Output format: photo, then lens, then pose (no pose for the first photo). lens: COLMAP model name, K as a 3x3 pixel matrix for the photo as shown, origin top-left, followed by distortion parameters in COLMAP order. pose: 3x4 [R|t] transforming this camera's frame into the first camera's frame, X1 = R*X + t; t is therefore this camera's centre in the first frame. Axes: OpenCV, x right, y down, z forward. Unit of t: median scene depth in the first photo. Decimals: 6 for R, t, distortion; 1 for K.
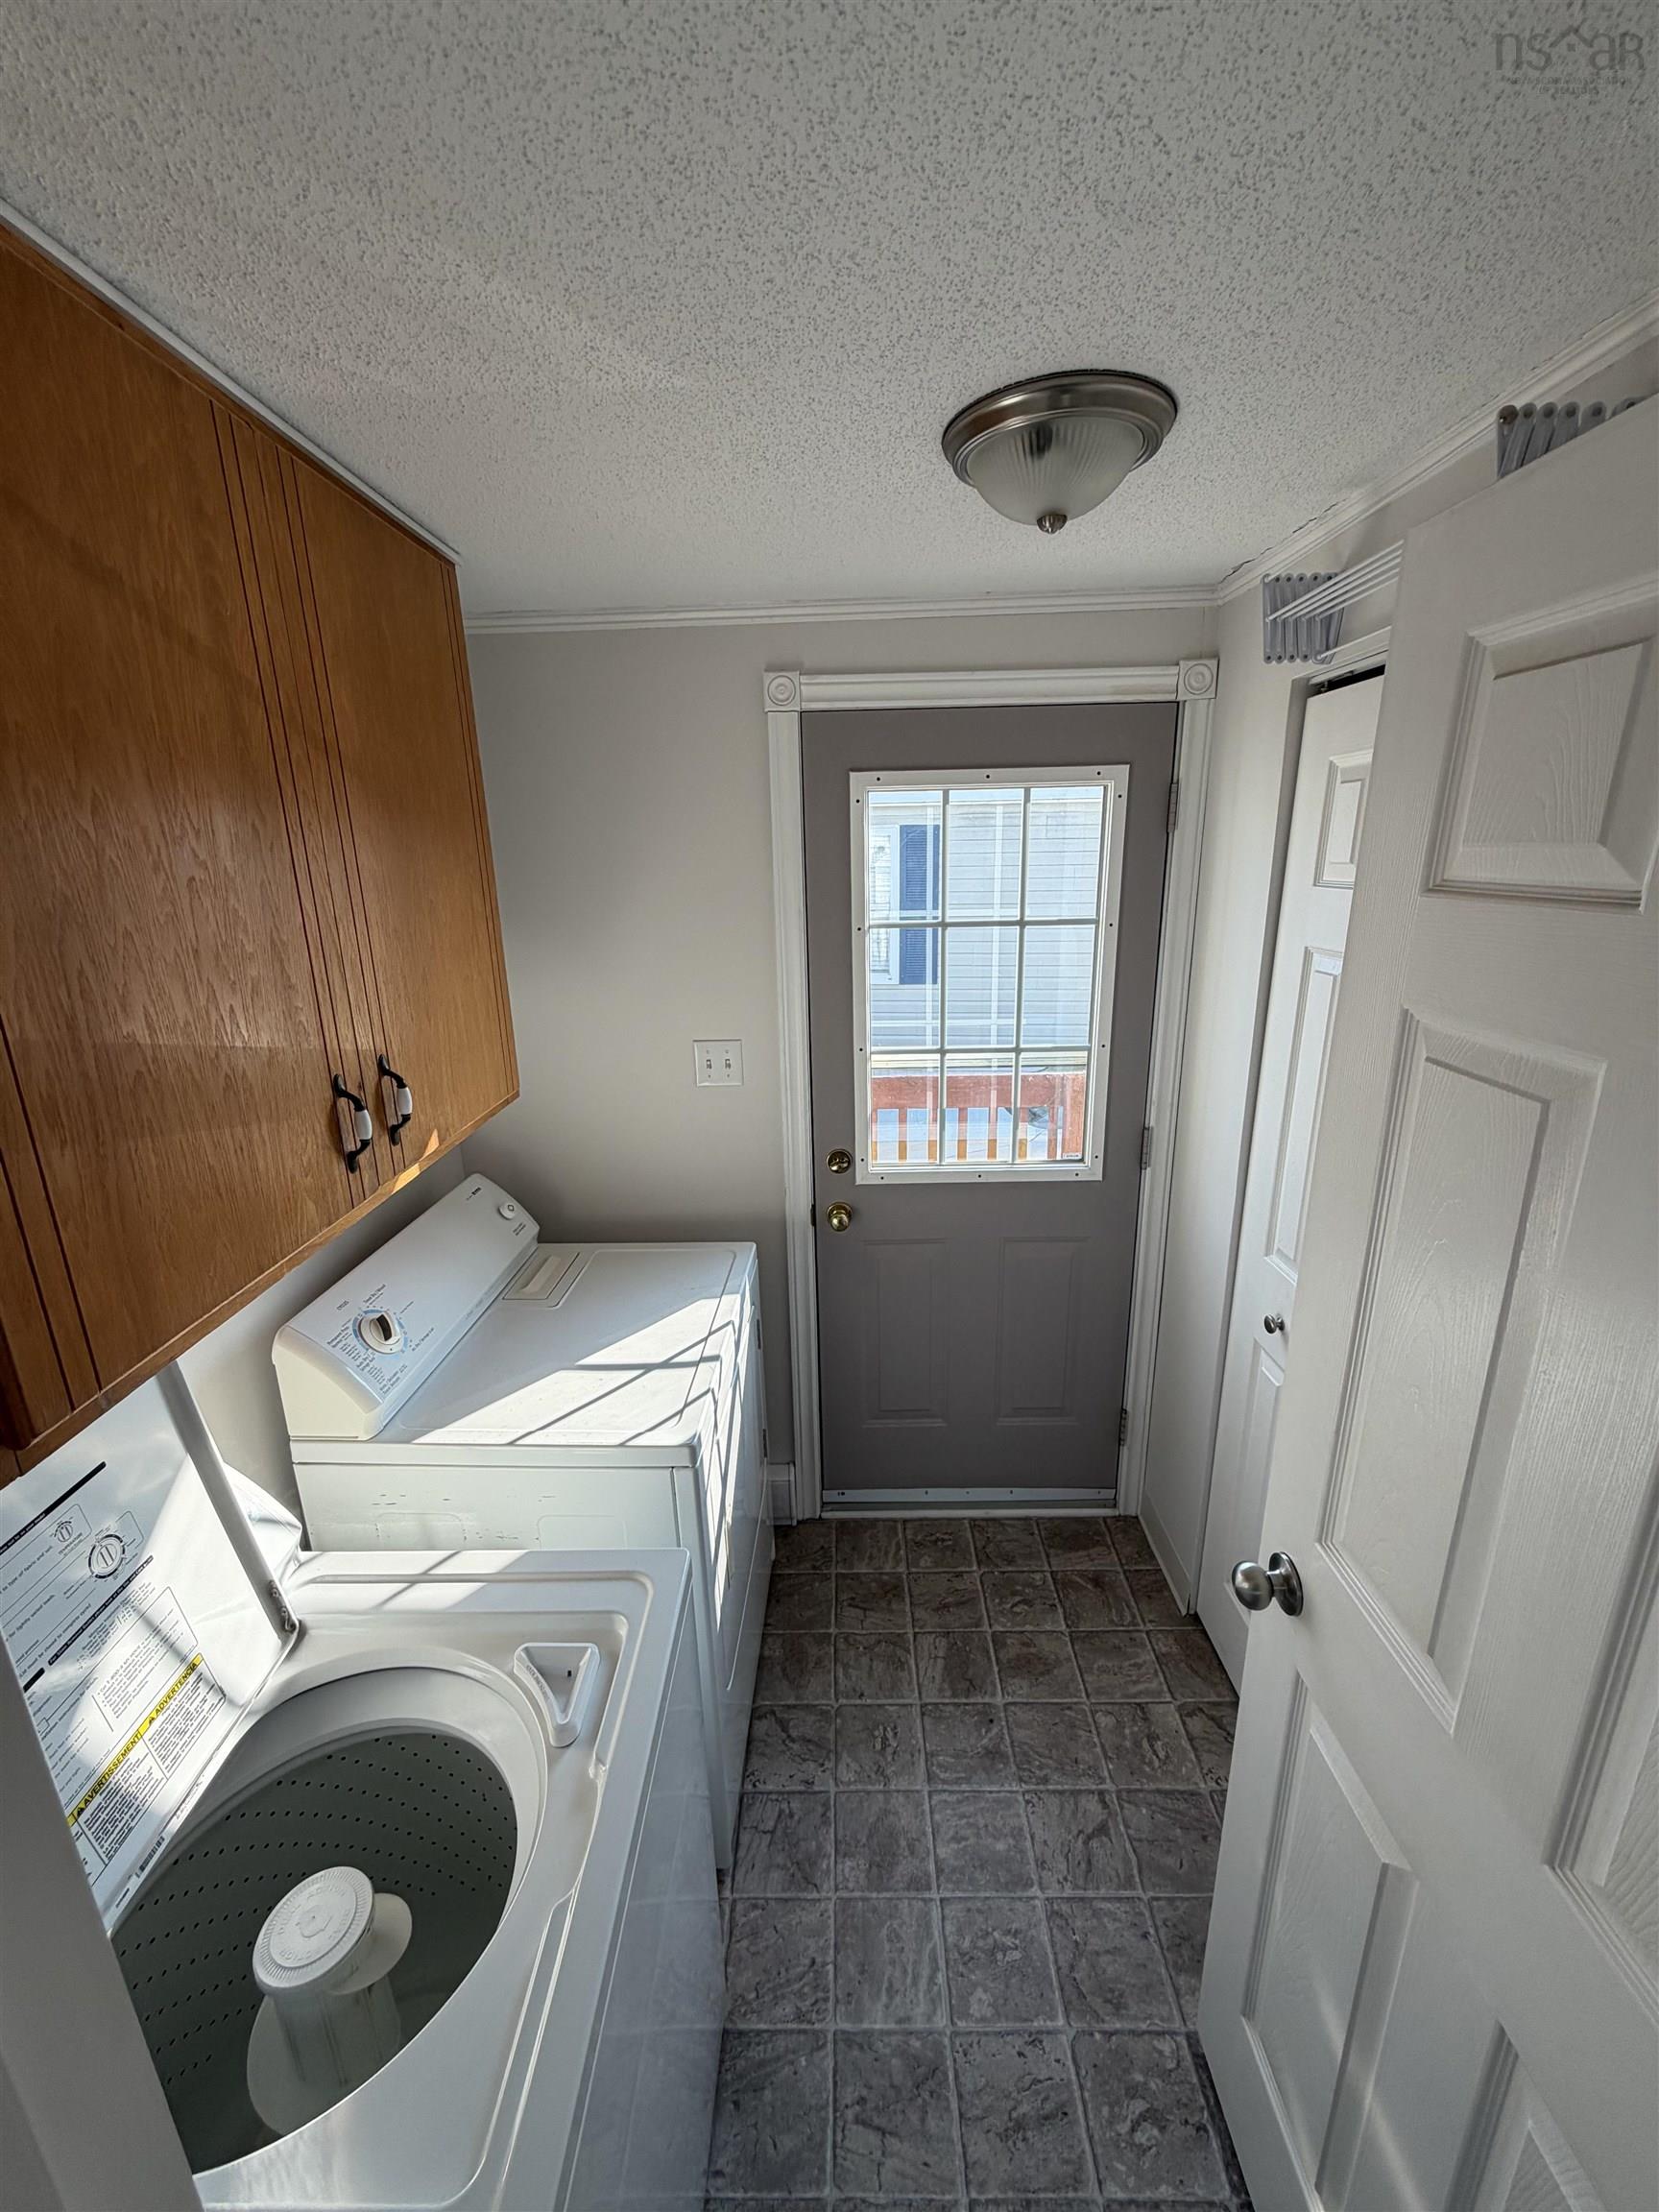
lens RADIAL K [[876.5, 0, 825.9], [0, 876.5, 1107.7], [0, 0, 1]] dist [-0.002211, 0.000878]
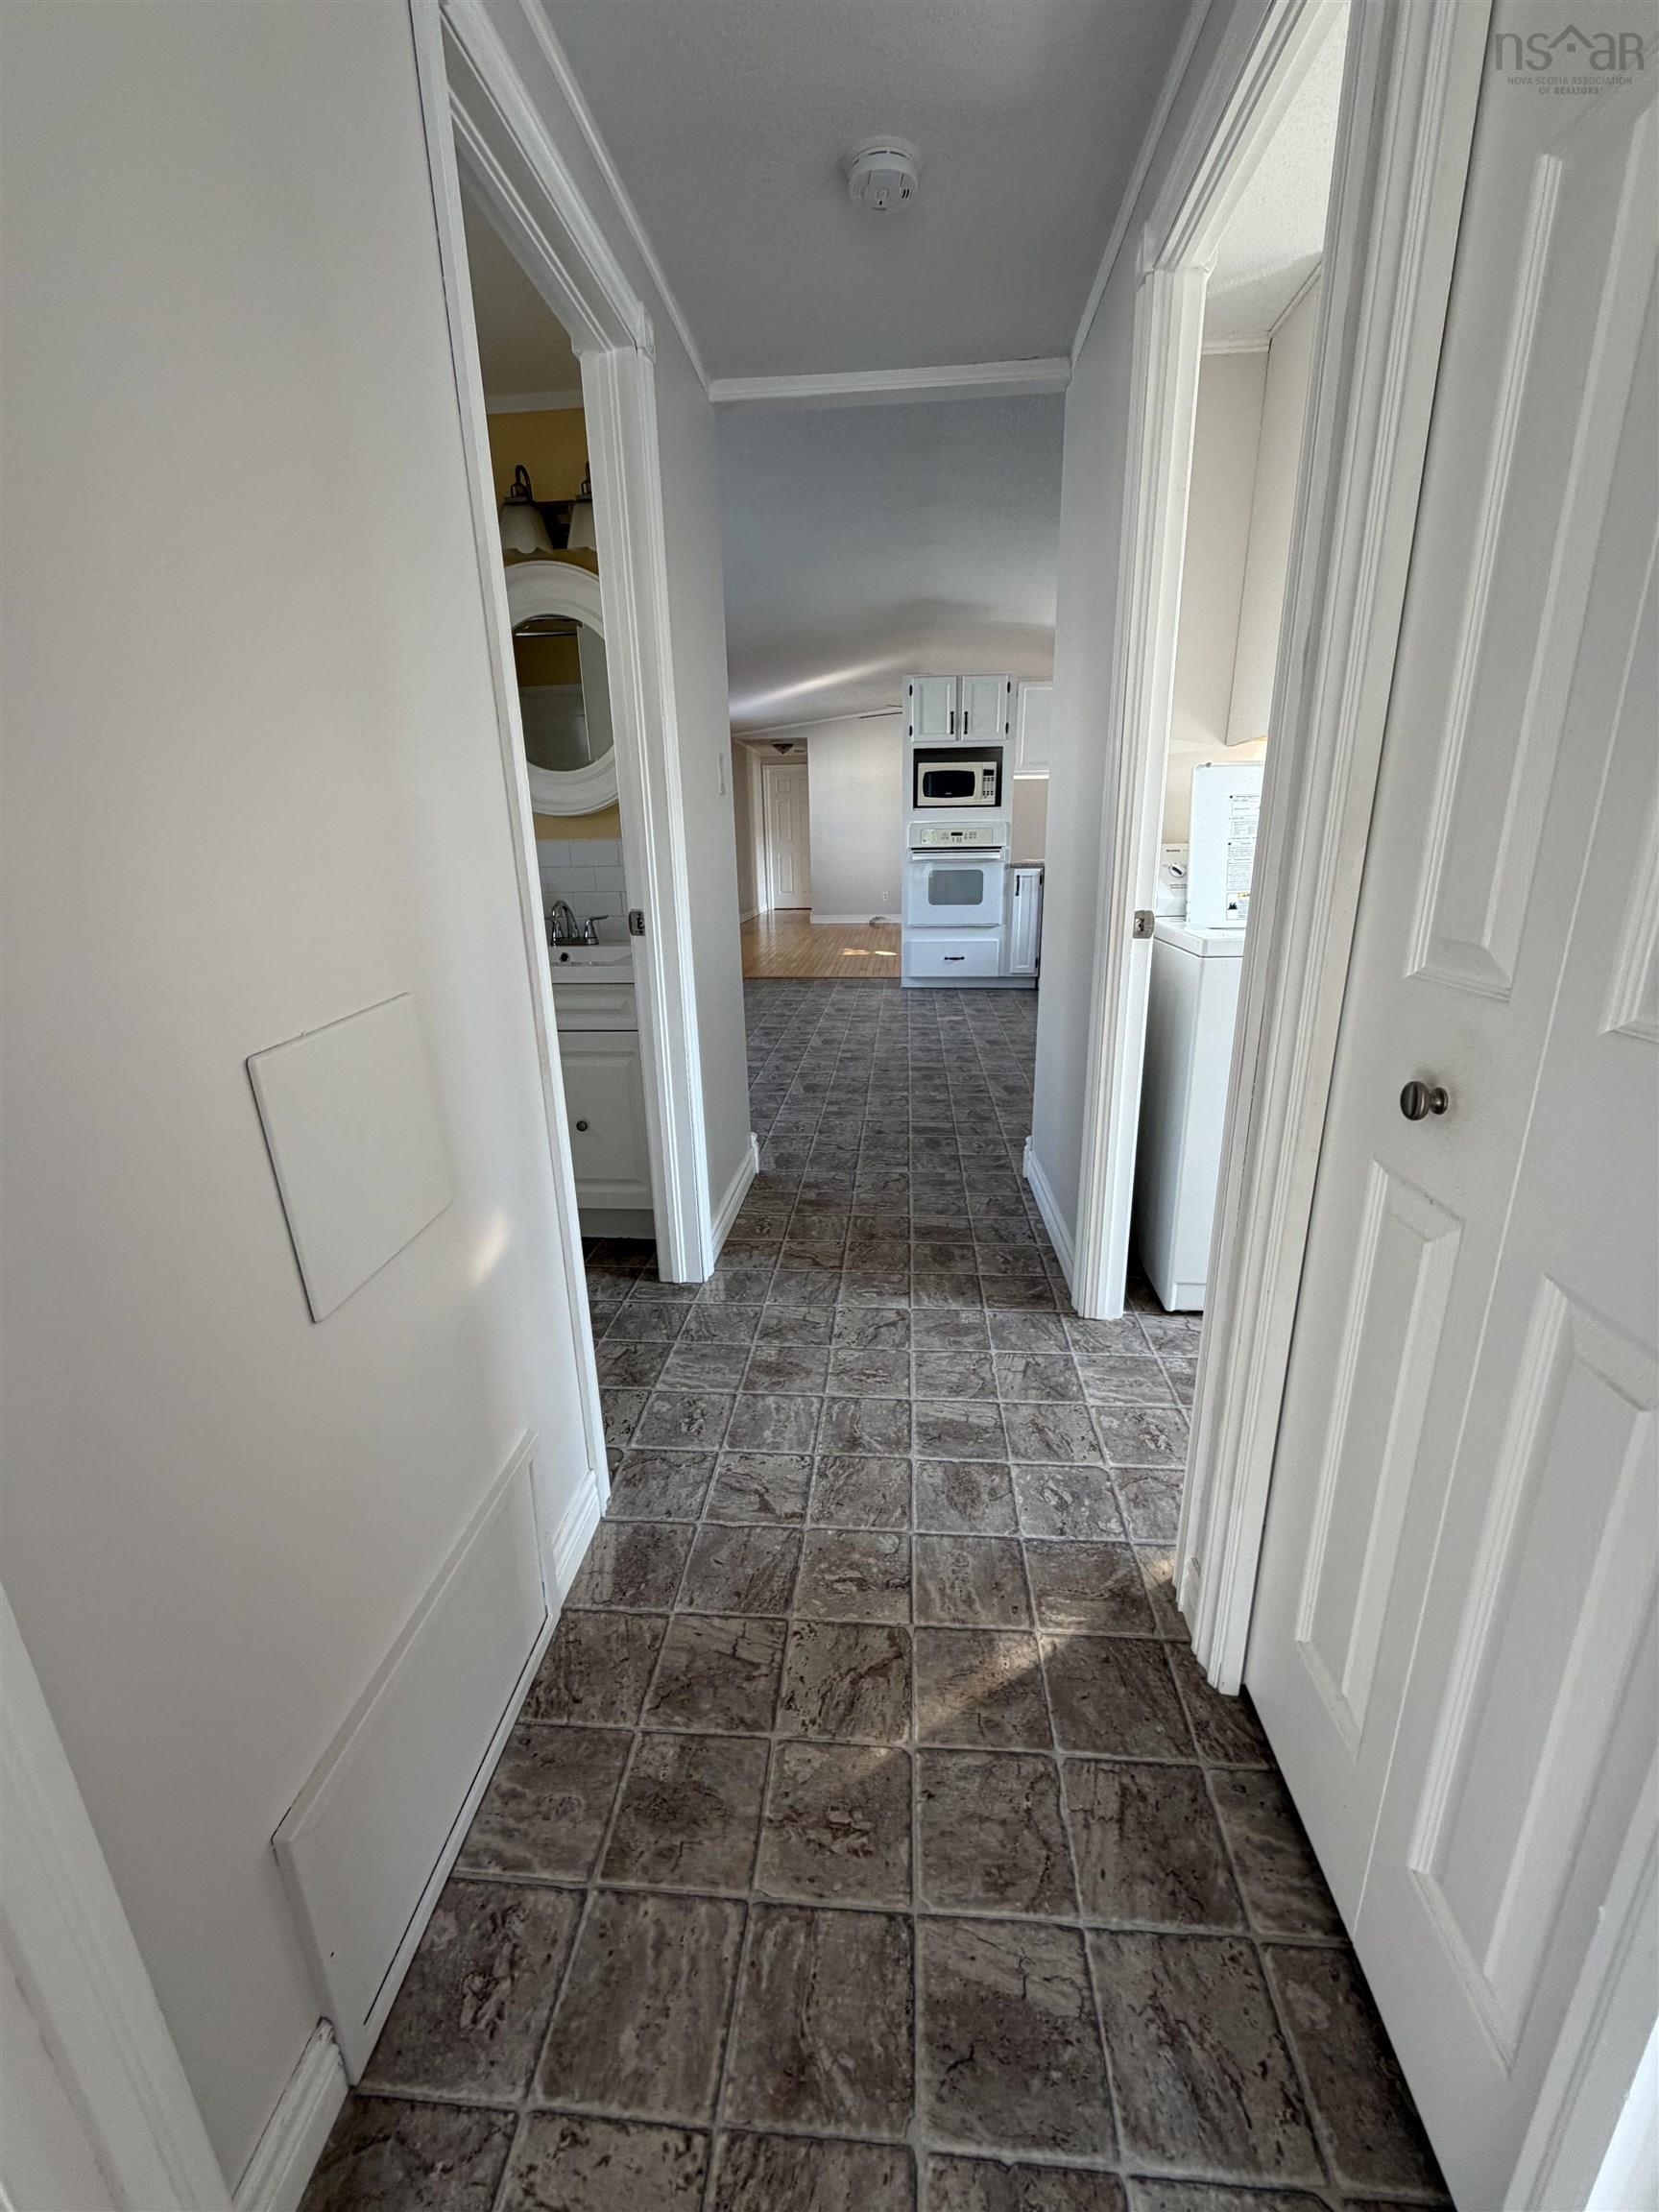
lens RADIAL K [[876.5, 0, 830.9], [0, 876.5, 1105.9], [0, 0, 1]] dist [-0.002211, 0.000878]
pose [[-0.068205, 0.320707, -0.944720, 0.494860], [-0.254940, 0.909884, 0.327287, 0.113909], [0.964548, 0.263170, 0.019702, 0.924740]]
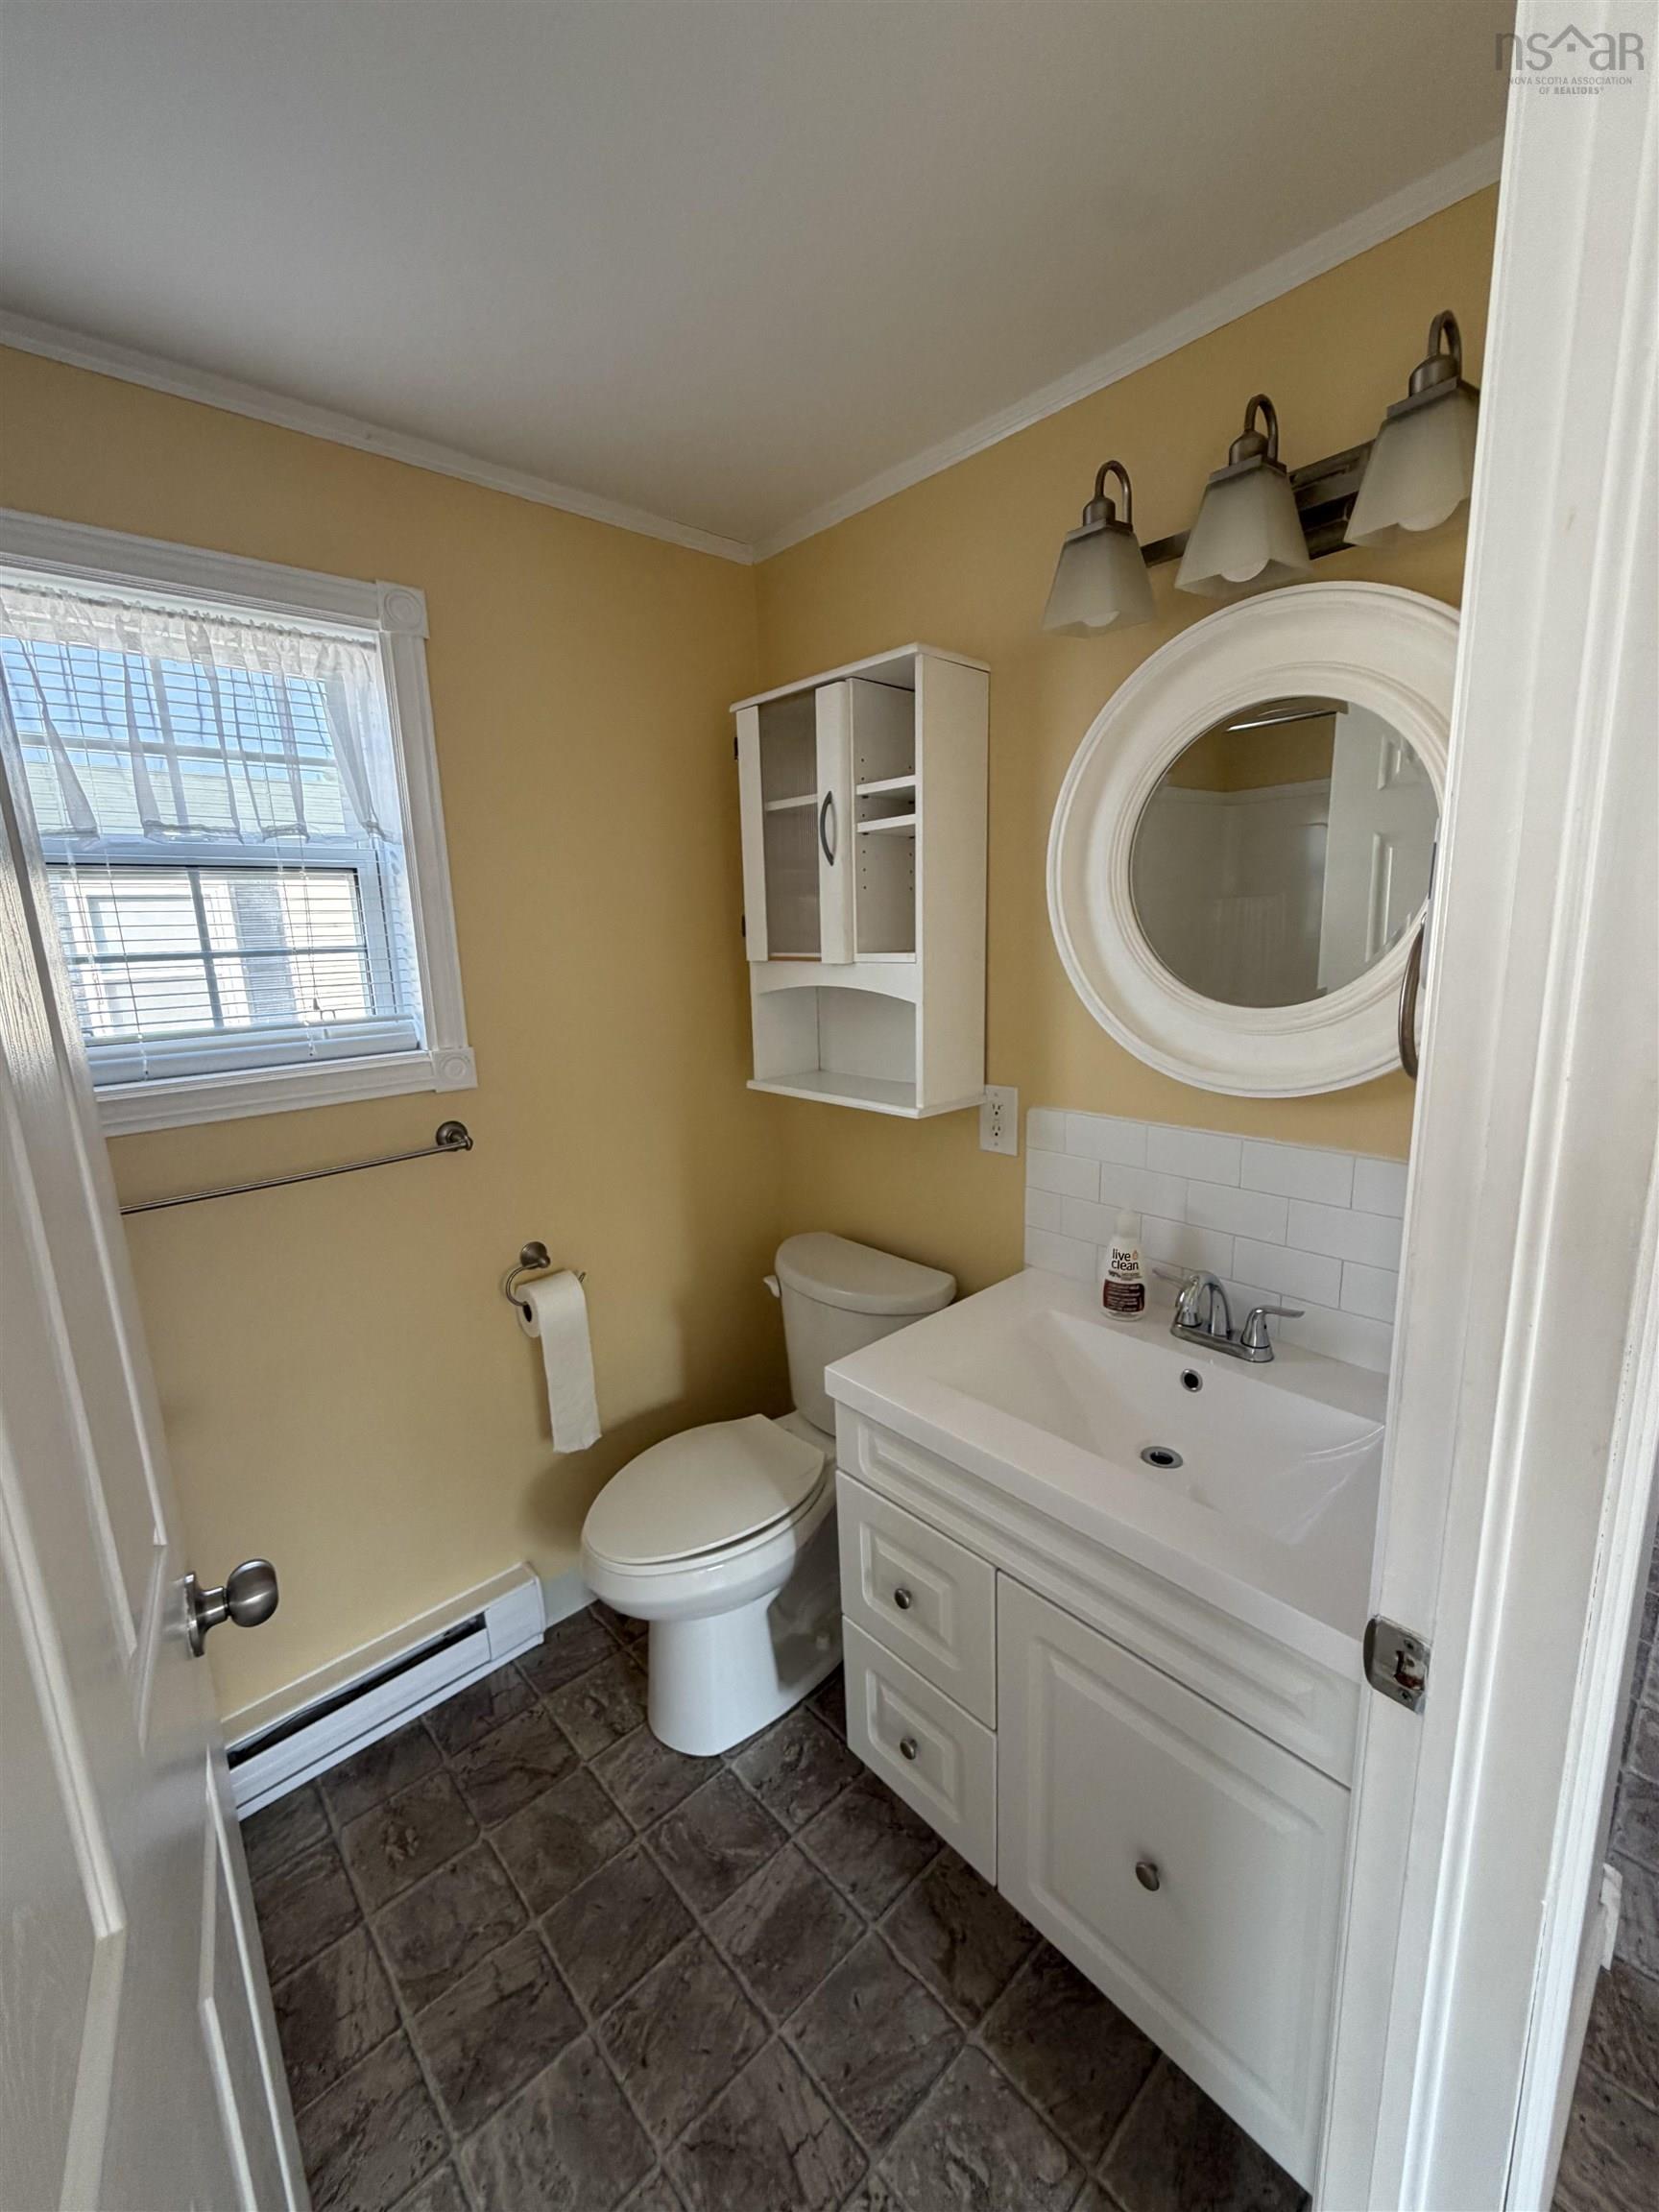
lens RADIAL K [[876.5, 0, 828.7], [0, 876.5, 1098.7], [0, 0, 1]] dist [-0.002211, 0.000878]
pose [[-0.723838, 0.174418, -0.667561, 0.216476], [-0.144981, 0.907472, 0.394304, -0.285289], [0.674566, 0.382196, -0.631575, 1.628031]]
